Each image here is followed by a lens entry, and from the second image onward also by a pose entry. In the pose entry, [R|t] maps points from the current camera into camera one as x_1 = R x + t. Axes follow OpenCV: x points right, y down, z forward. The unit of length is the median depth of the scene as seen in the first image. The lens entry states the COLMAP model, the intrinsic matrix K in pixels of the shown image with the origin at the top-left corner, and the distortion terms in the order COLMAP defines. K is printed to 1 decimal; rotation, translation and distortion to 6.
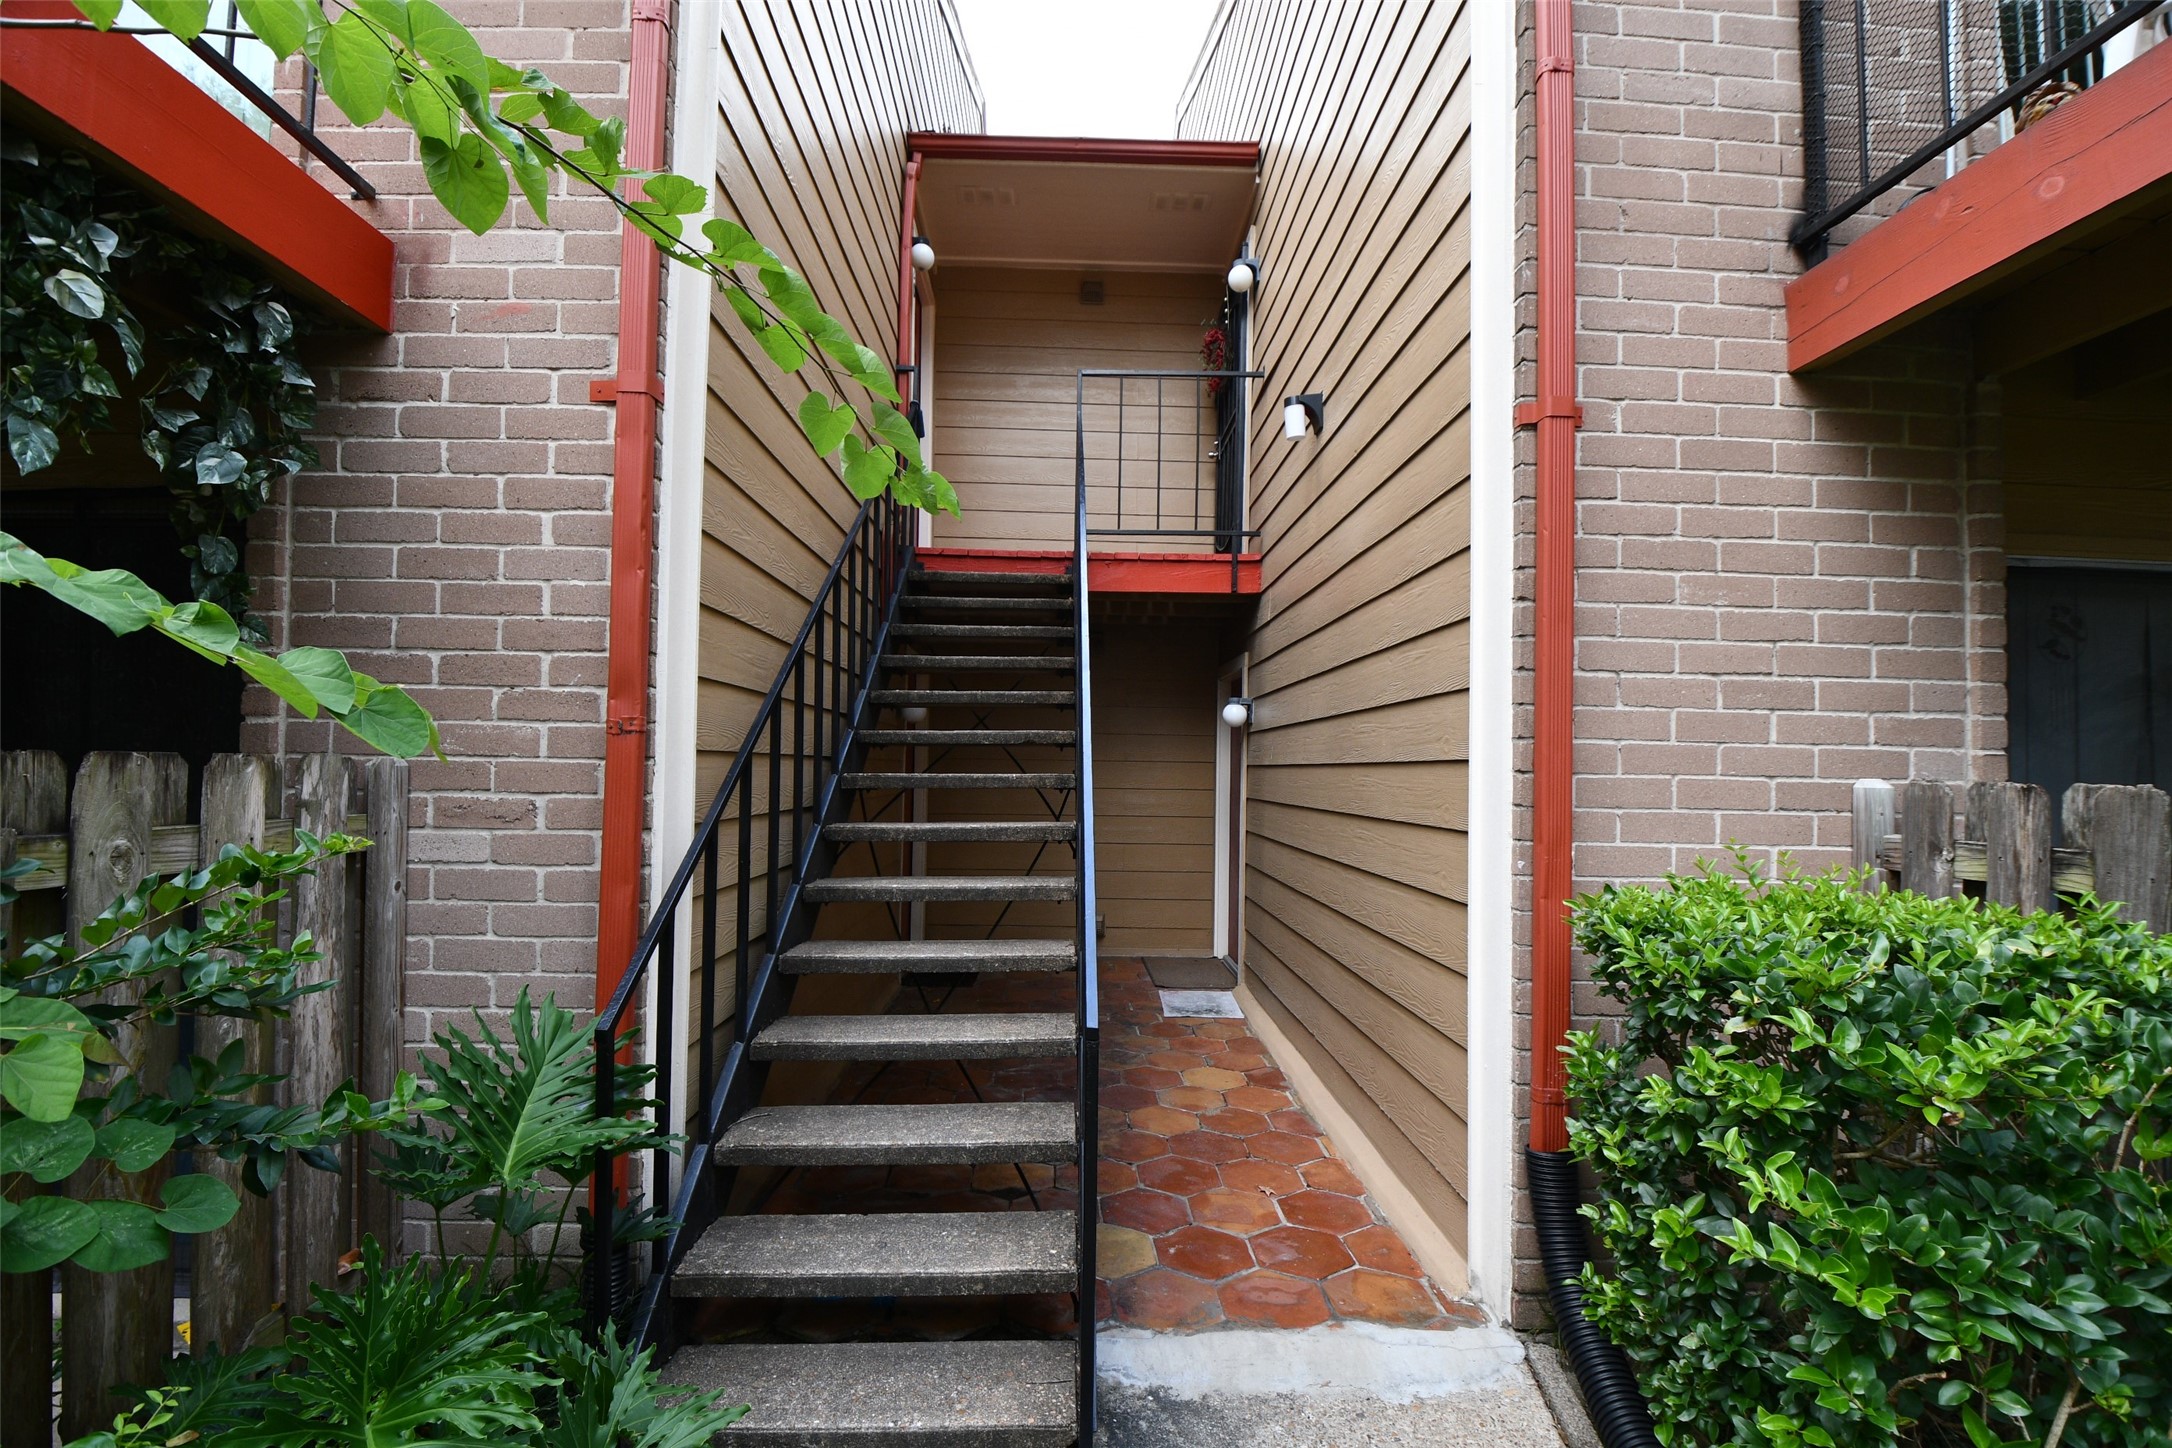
lens RADIAL K [[956.7, 0, 1094.0], [0, 956.7, 722.7], [0, 0, 1]] dist [-0.006515, -0.013309]
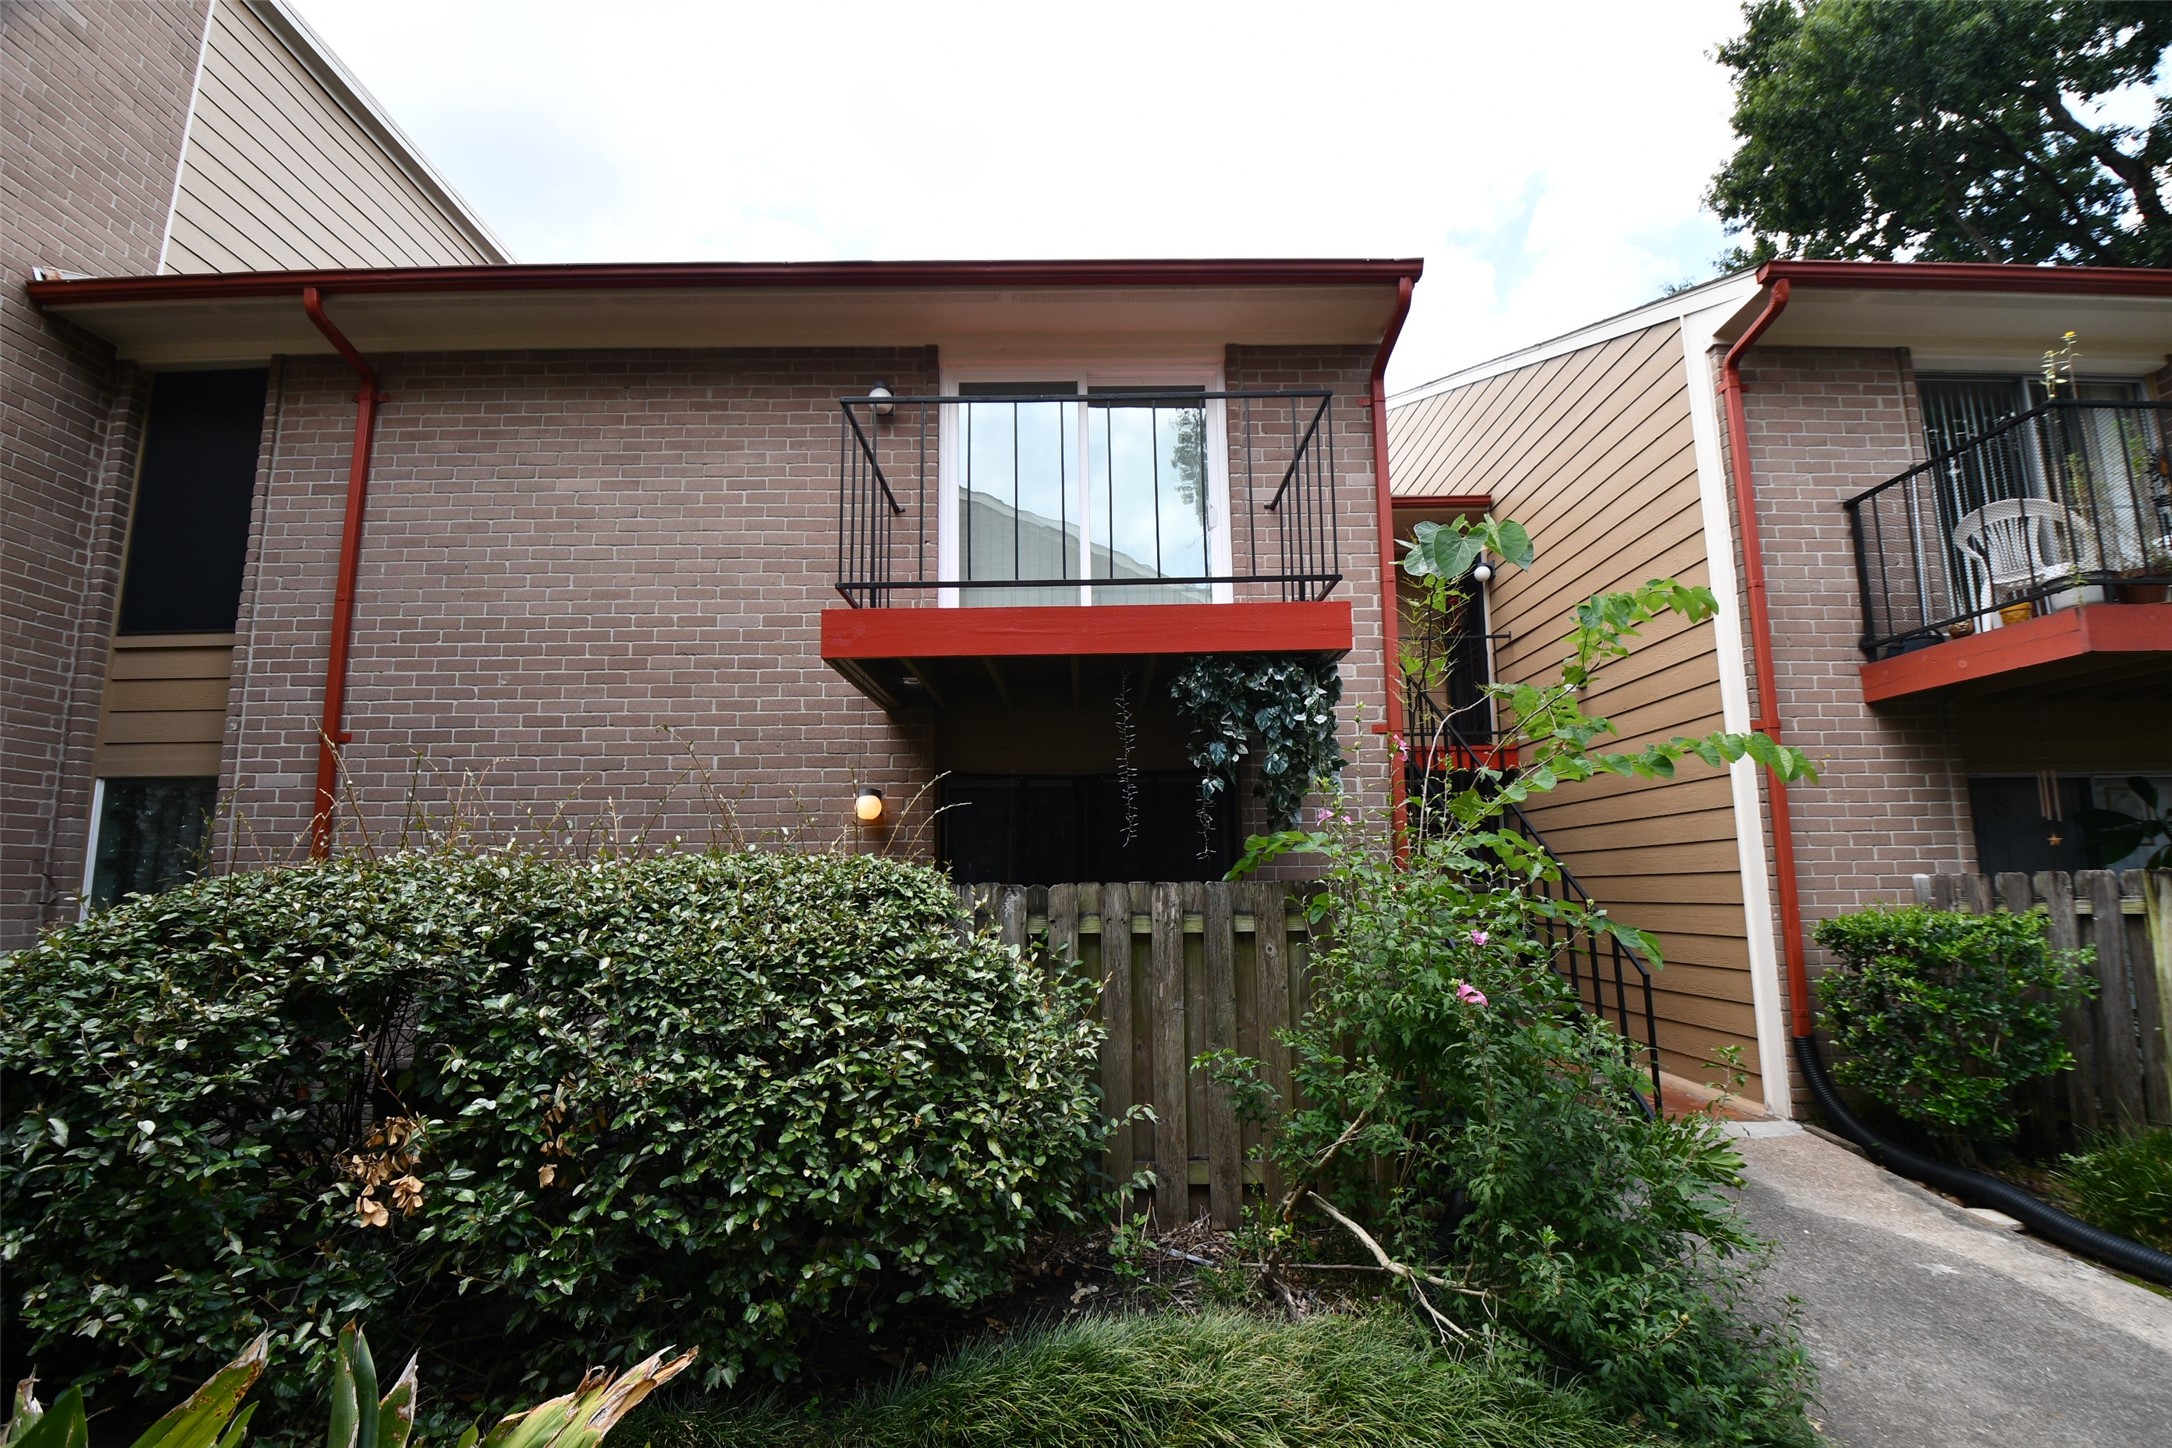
lens RADIAL K [[956.7, 0, 1095.1], [0, 956.7, 739.1], [0, 0, 1]] dist [-0.006515, -0.013309]
pose [[0.999405, -0.030689, -0.015757, -1.187657], [0.028668, 0.992893, -0.115505, -0.061825], [0.019190, 0.114985, 0.993182, -1.417060]]
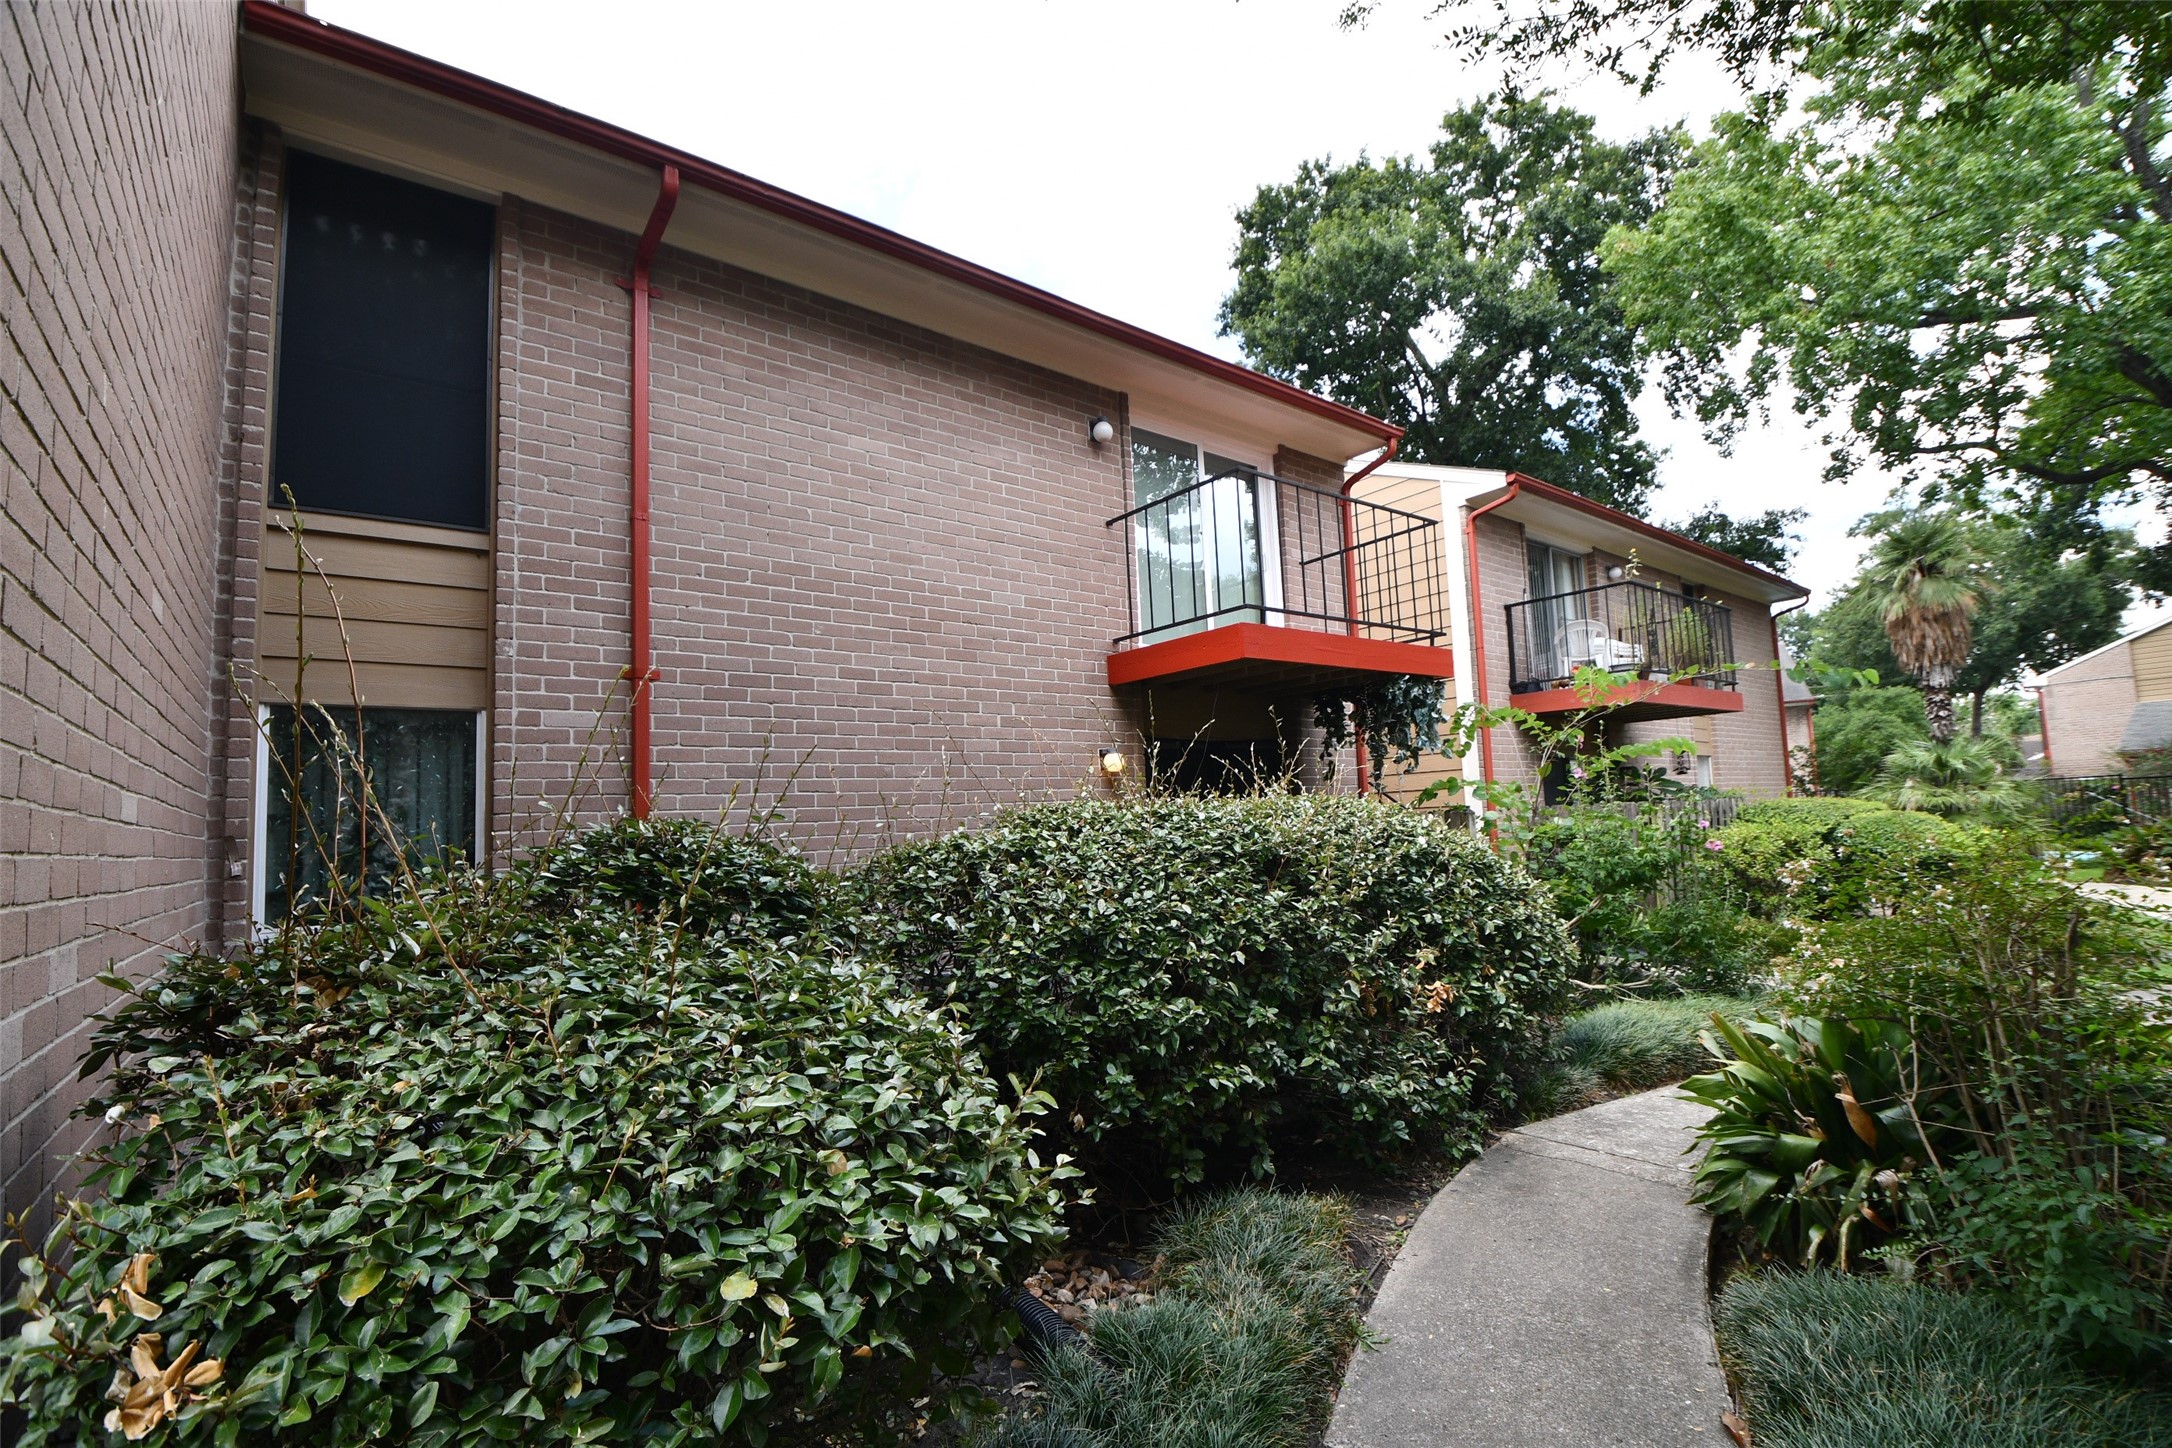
lens RADIAL K [[956.7, 0, 1086.1], [0, 956.7, 740.5], [0, 0, 1]] dist [-0.006515, -0.013309]
pose [[0.797888, 0.002699, 0.602800, -3.652437], [0.034395, 0.998157, -0.049995, -0.104648], [-0.601824, 0.060624, 0.796325, -1.400435]]
